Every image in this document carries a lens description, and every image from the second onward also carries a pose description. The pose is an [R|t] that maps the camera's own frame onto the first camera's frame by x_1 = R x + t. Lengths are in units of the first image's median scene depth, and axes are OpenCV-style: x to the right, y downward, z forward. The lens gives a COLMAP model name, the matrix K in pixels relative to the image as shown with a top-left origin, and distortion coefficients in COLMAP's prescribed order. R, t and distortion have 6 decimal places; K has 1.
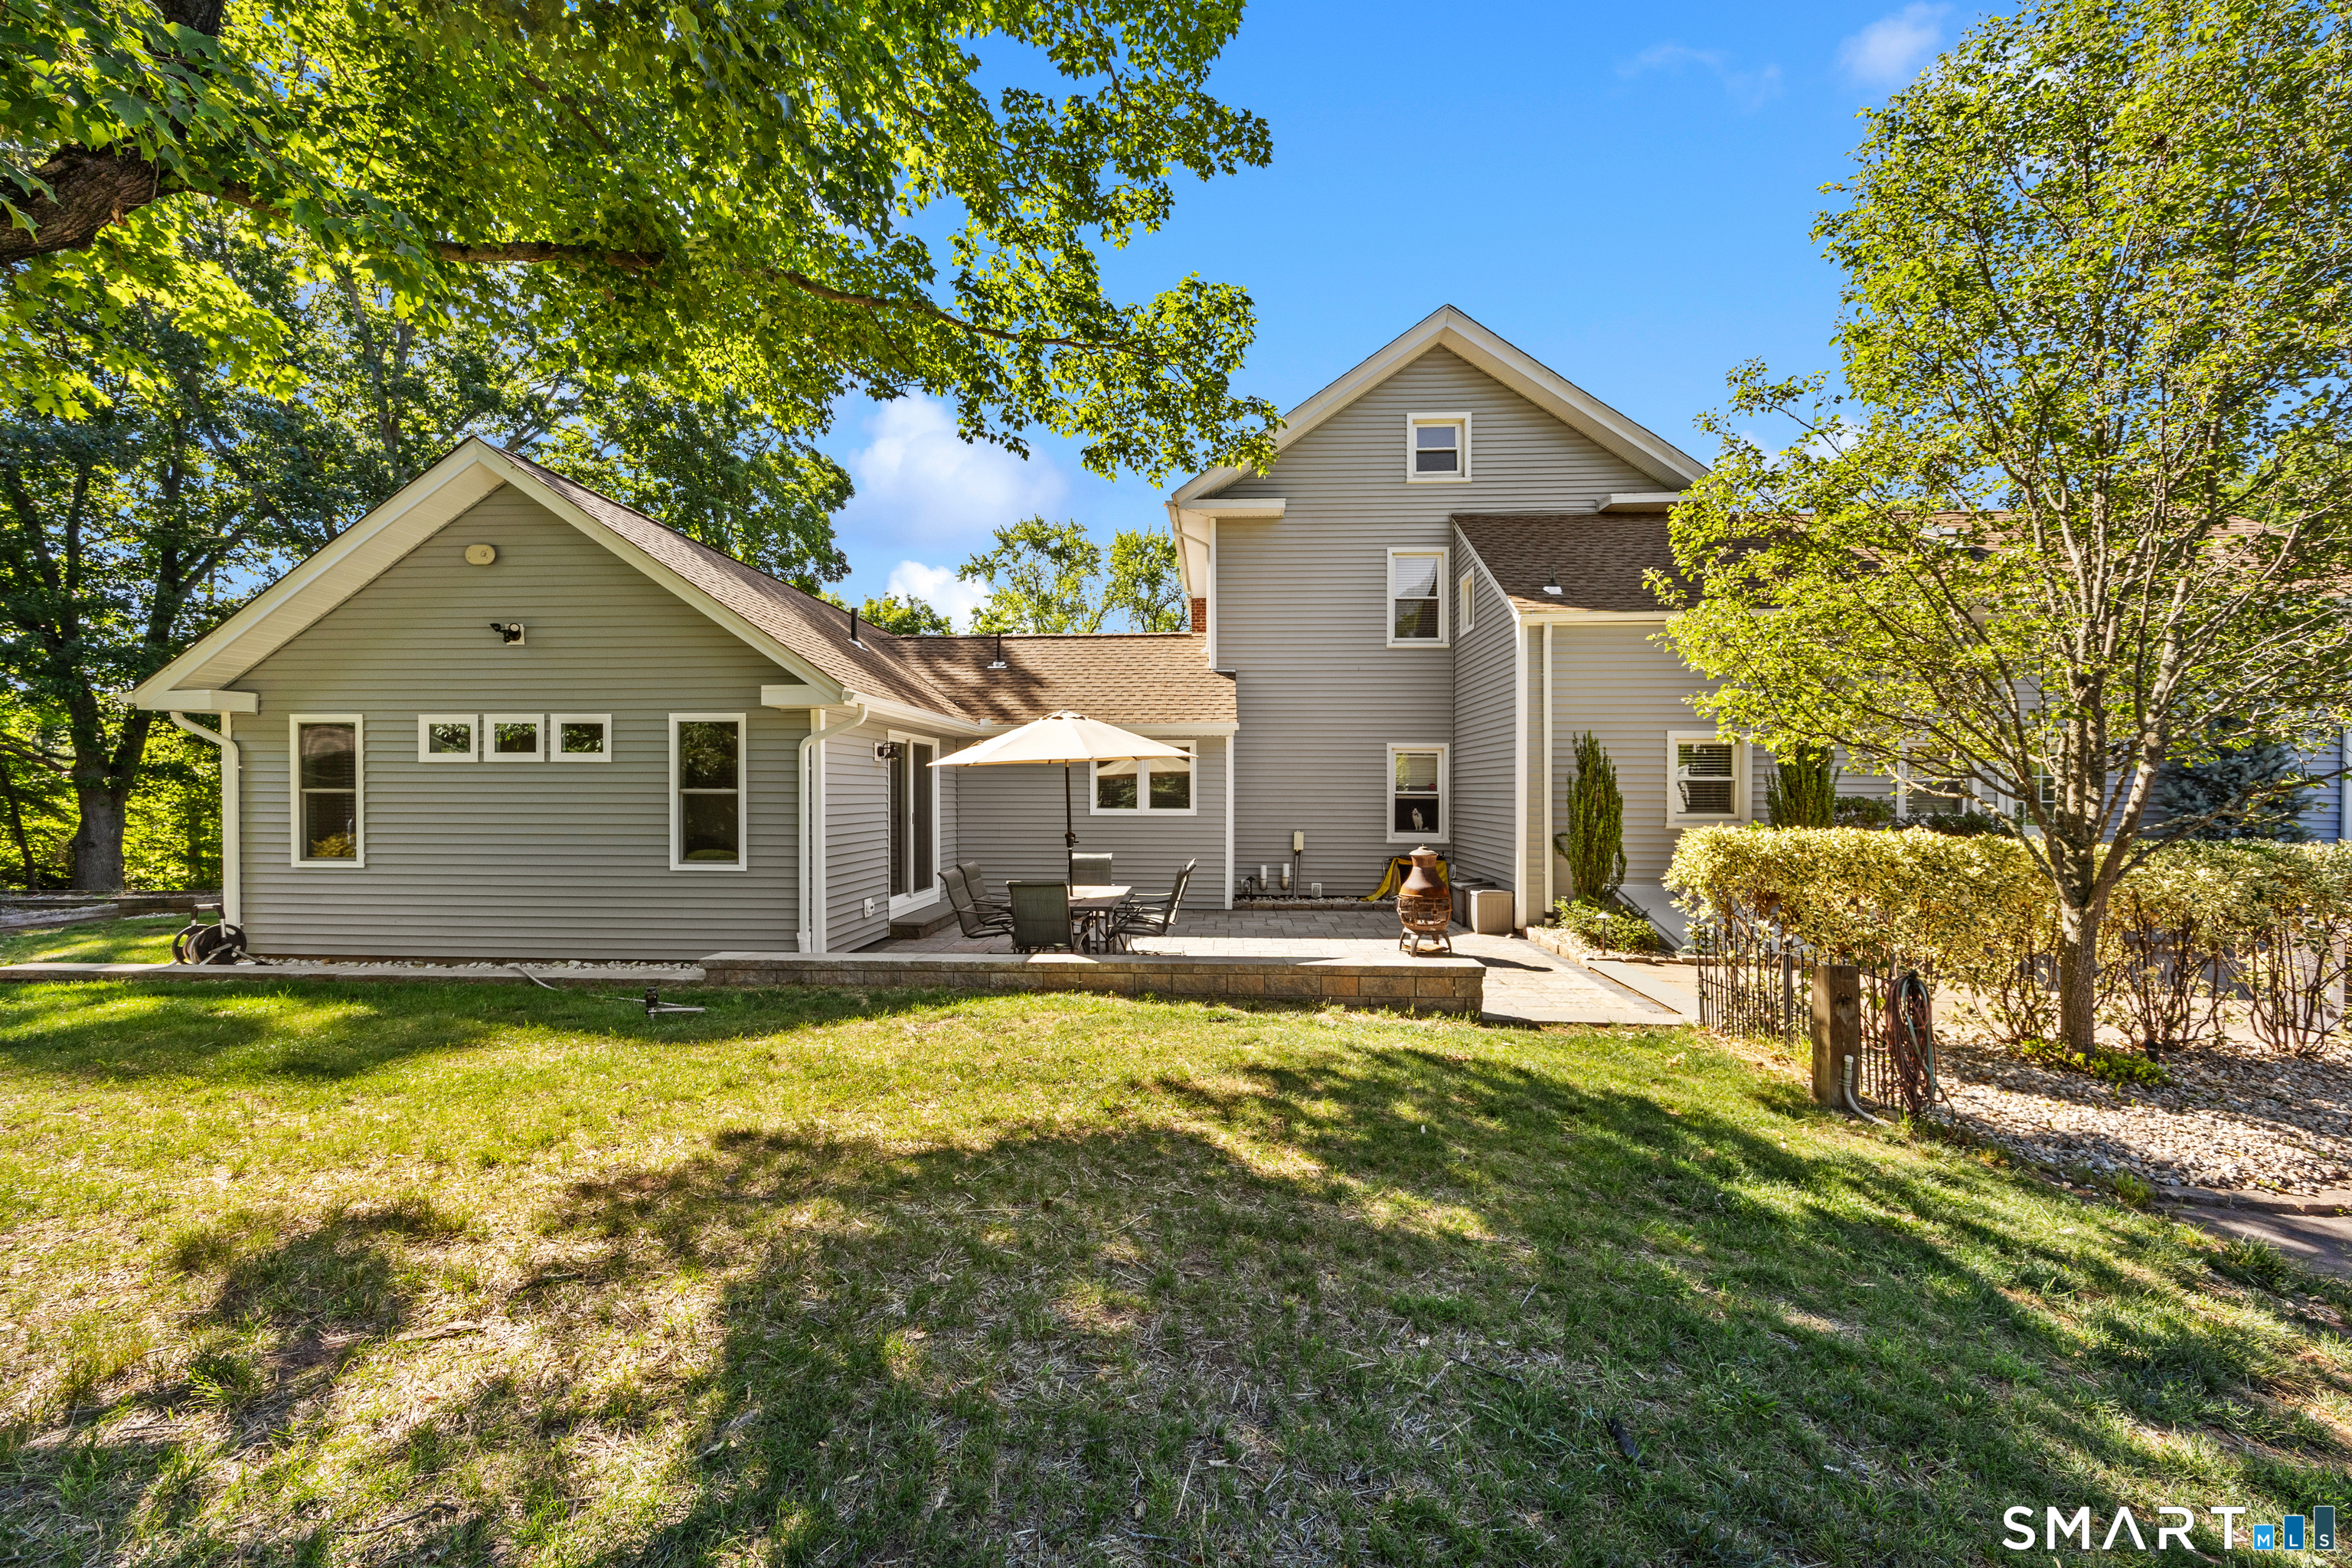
lens RADIAL K [[905.8, 0, 1176.0], [0, 905.8, 784.0], [0, 0, 1]] dist [0.000301, -0.000004]
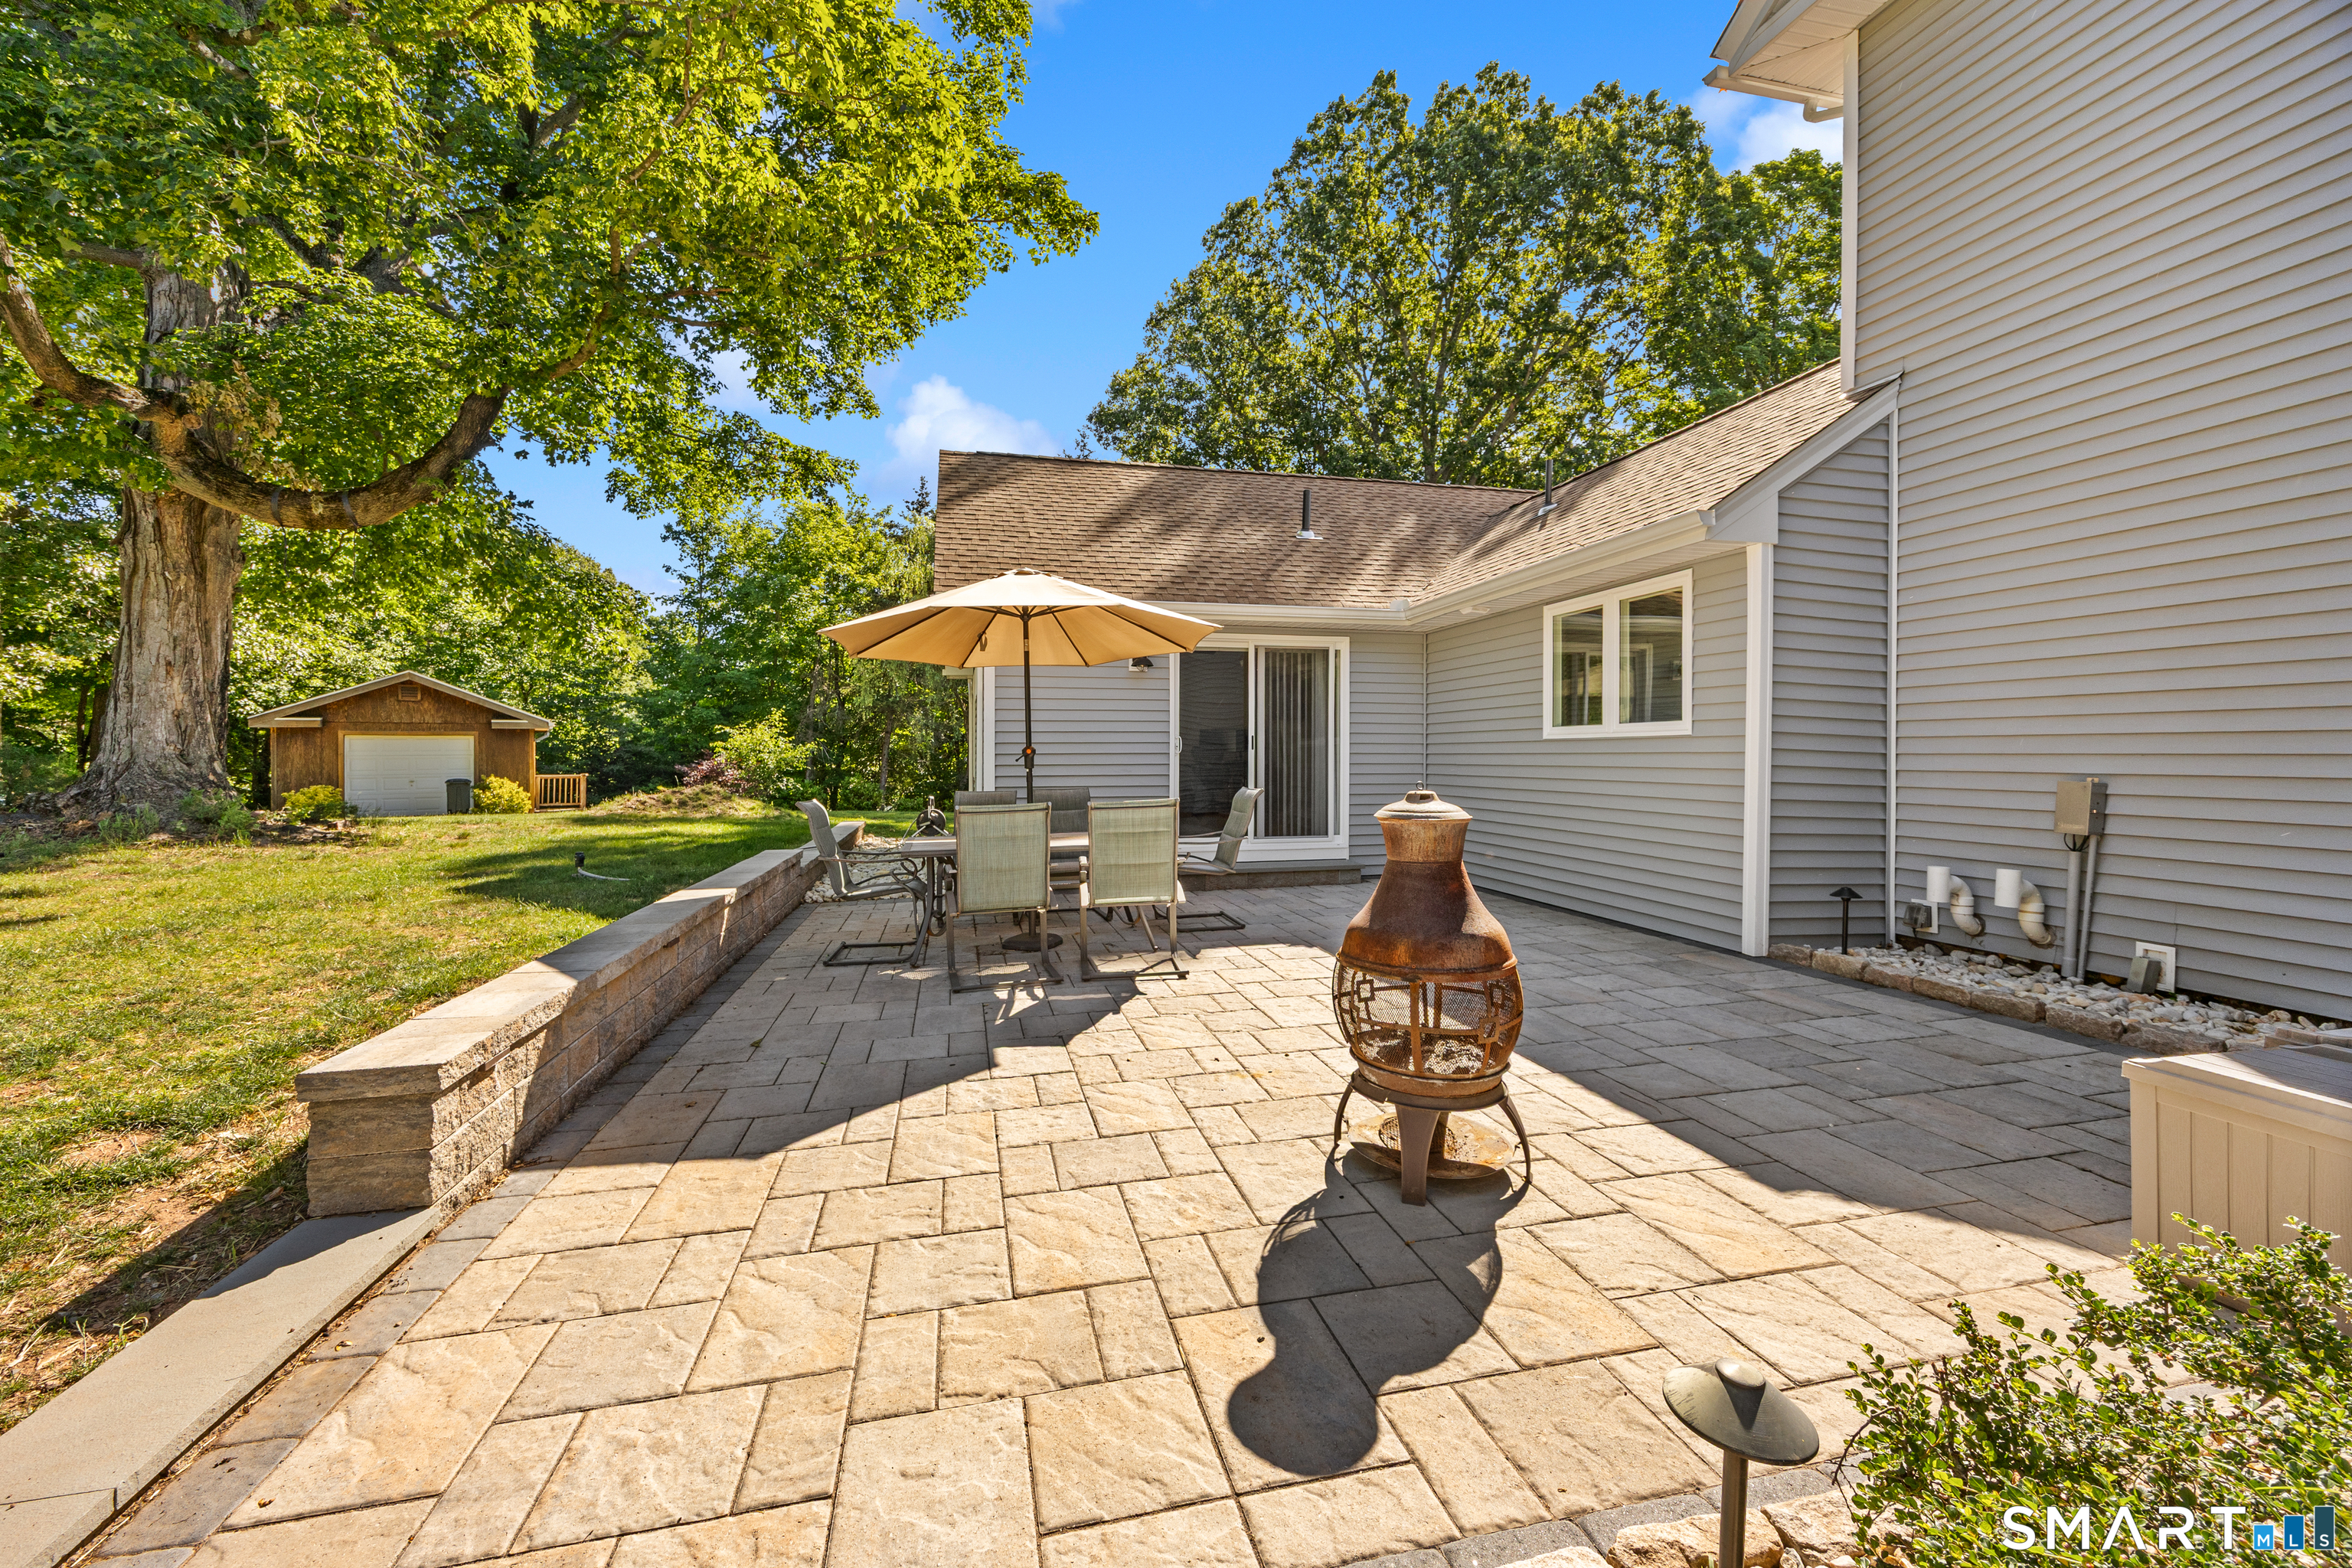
lens RADIAL K [[905.8, 0, 1176.0], [0, 905.8, 784.0], [0, 0, 1]] dist [0.000301, -0.000004]
pose [[0.288672, 0.013847, -0.957328, 0.365390], [0.006520, 0.999844, 0.016428, 0.047846], [0.957406, -0.010984, 0.288536, 0.582857]]
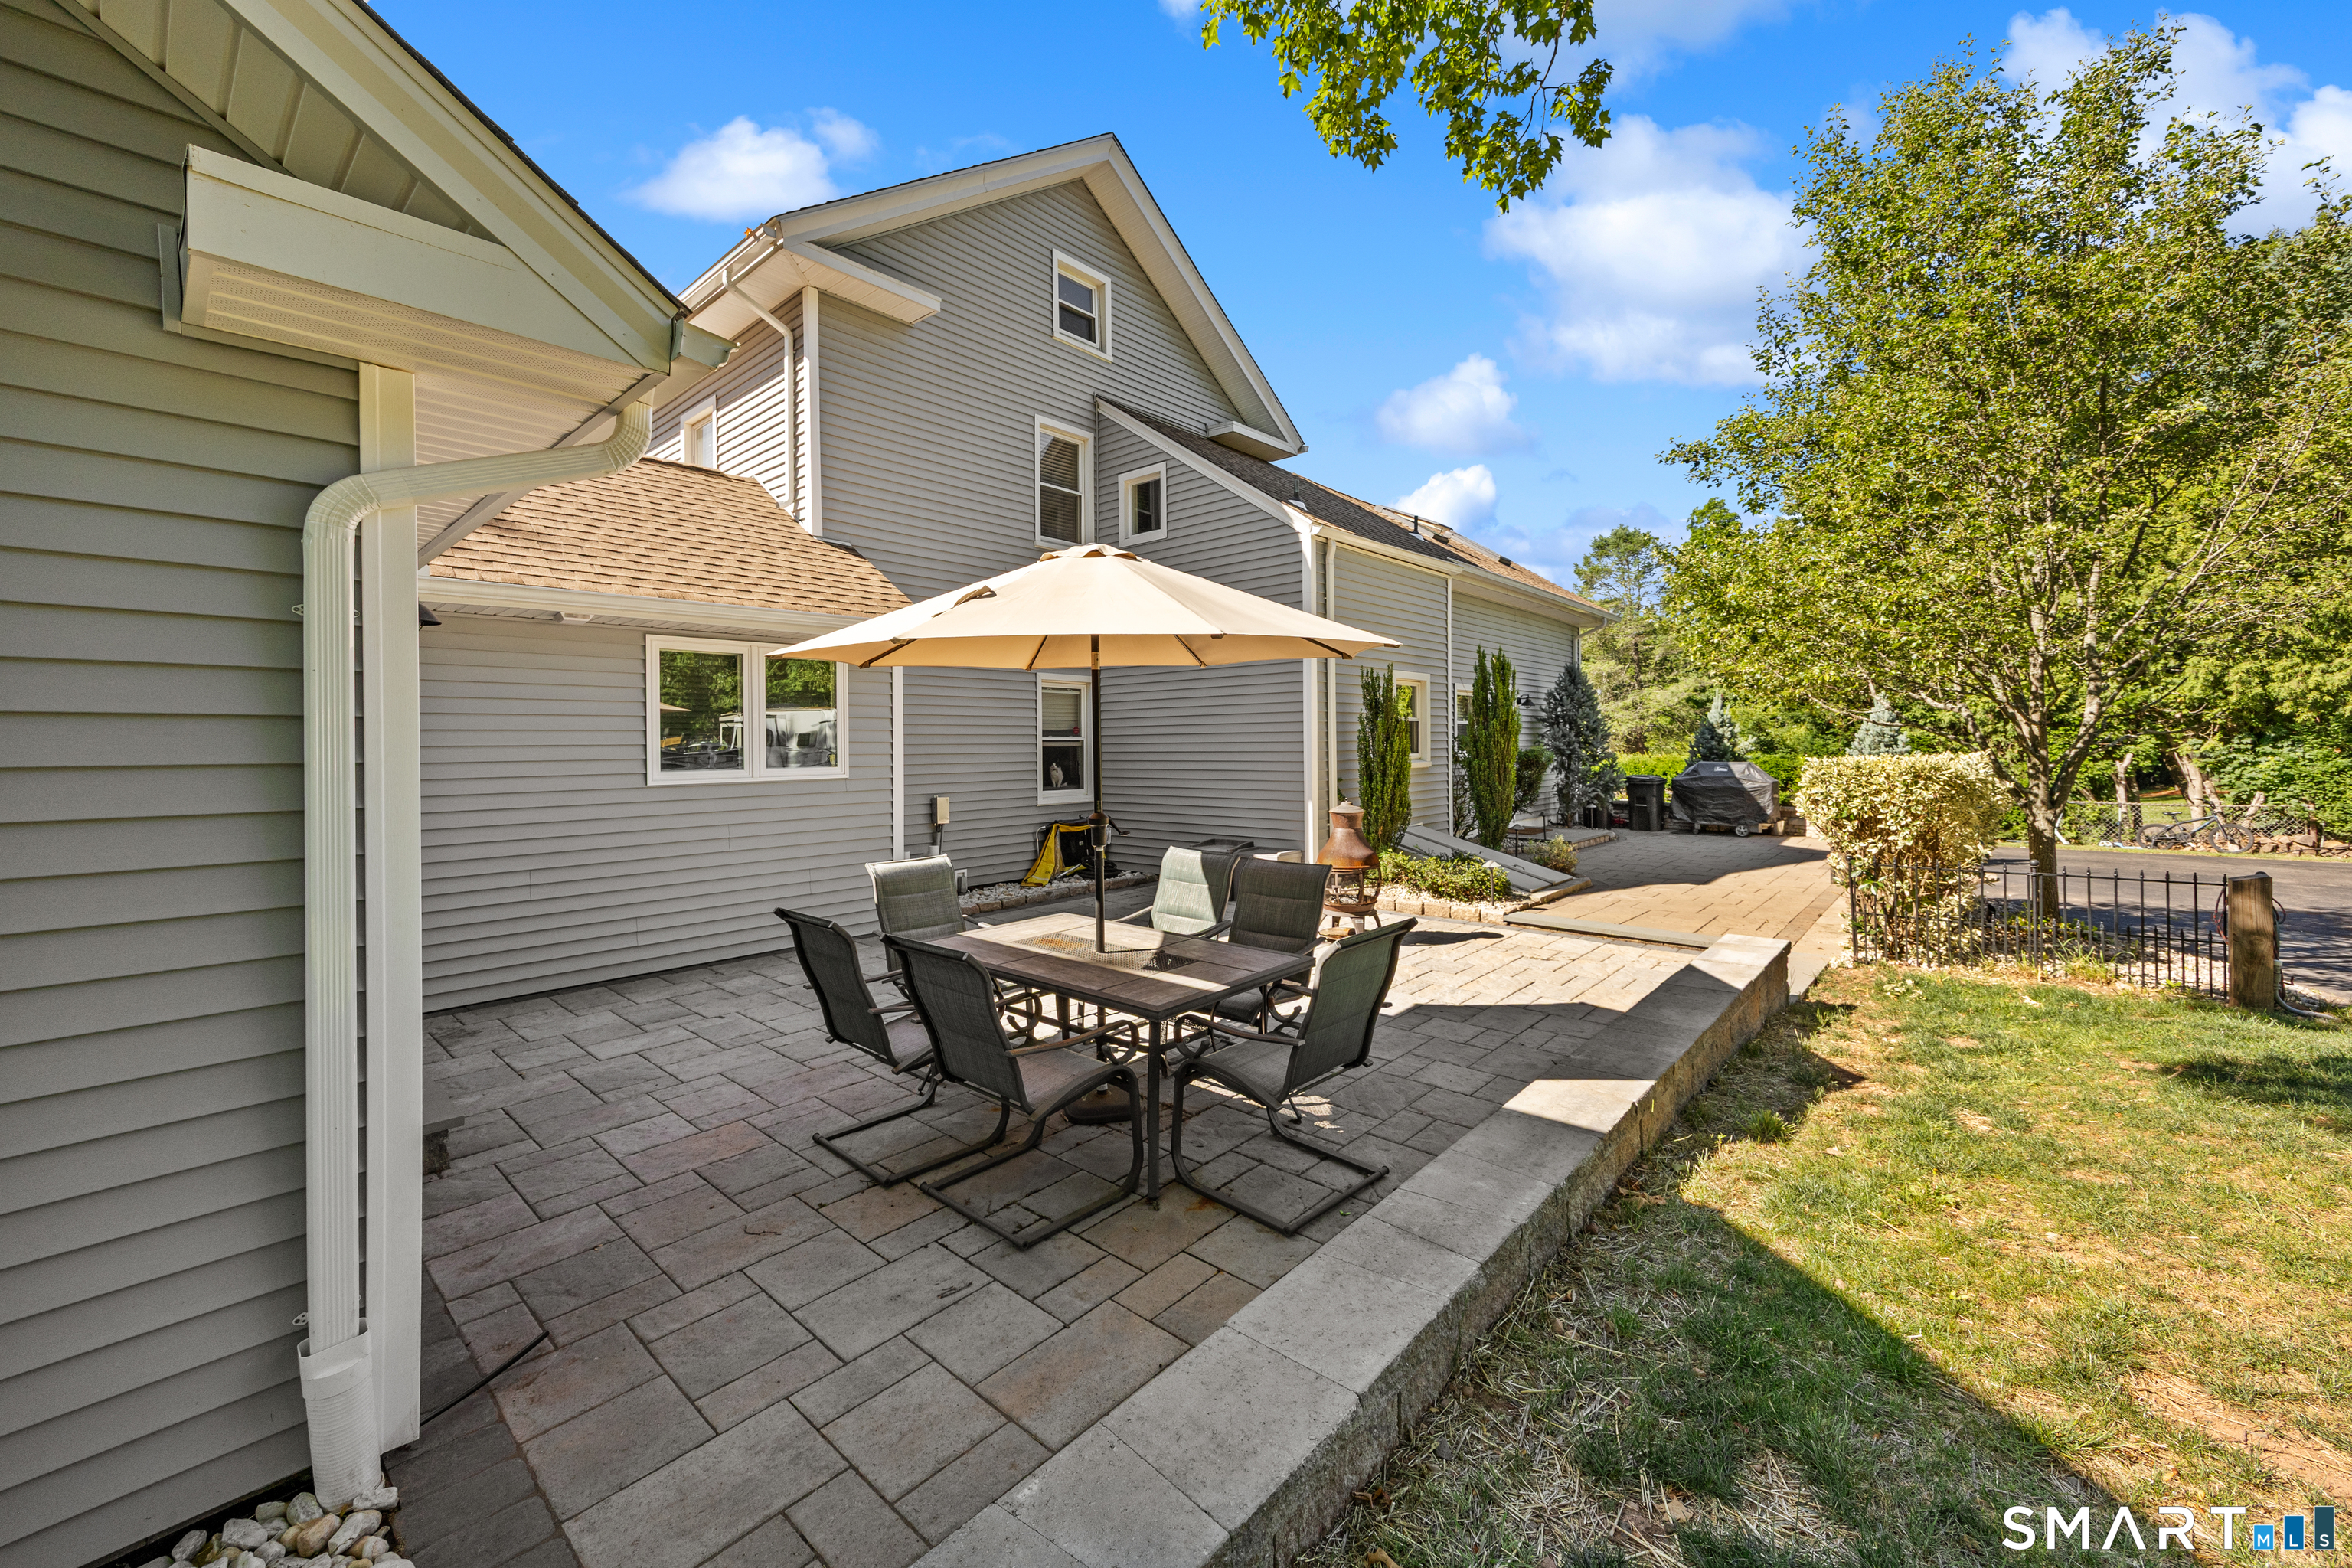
lens RADIAL K [[911.9, 0, 1181.7], [0, 911.9, 732.3], [0, 0, 1]] dist [-0.000460, -0.000024]
pose [[0.622213, -0.002286, 0.782845, -0.287888], [0.015251, 0.999841, -0.009202, 0.013232], [-0.782700, 0.017664, 0.622149, 0.436069]]
